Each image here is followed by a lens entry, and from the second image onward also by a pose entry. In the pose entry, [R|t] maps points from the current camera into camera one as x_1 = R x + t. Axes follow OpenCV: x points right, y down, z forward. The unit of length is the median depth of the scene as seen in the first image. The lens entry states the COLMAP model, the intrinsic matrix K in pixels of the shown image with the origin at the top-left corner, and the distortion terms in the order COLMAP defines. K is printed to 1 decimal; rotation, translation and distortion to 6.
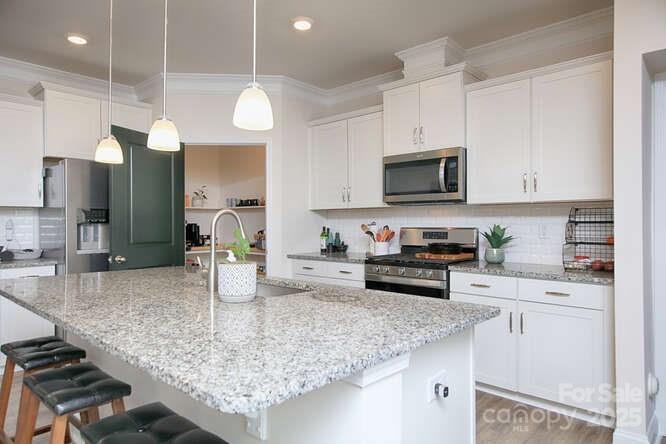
lens RADIAL K [[421.4, 0, 336.0], [0, 421.4, 217.1], [0, 0, 1]] dist [0.013044, -0.003314]
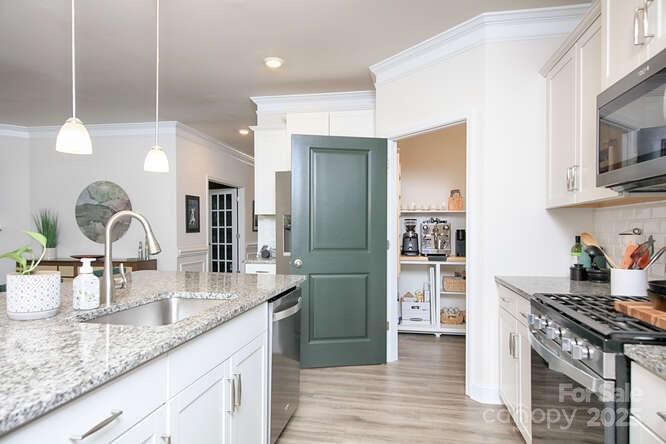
lens RADIAL K [[421.4, 0, 323.0], [0, 421.4, 235.0], [0, 0, 1]] dist [0.013044, -0.003314]
pose [[0.505245, 0.015435, -0.862838, 0.402588], [0.008628, 0.999700, 0.022936, 0.006209], [0.862933, -0.019033, 0.504960, 0.512041]]
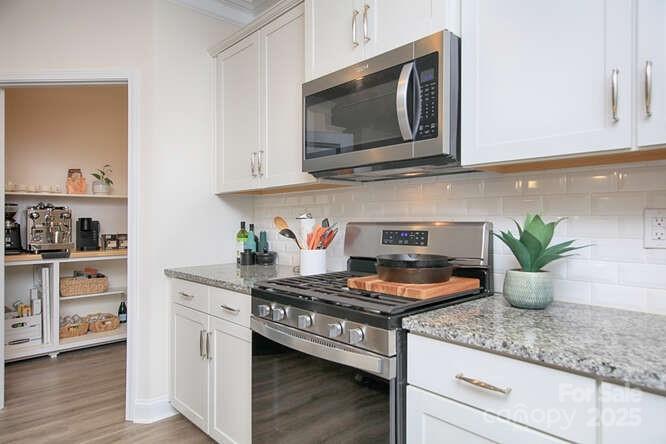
lens RADIAL K [[421.4, 0, 333.9], [0, 421.4, 218.0], [0, 0, 1]] dist [0.013044, -0.003314]
pose [[0.995440, -0.002522, -0.095354, 0.212052], [0.003322, 0.999961, 0.008242, 0.016878], [0.095329, -0.008521, 0.995409, 0.535469]]
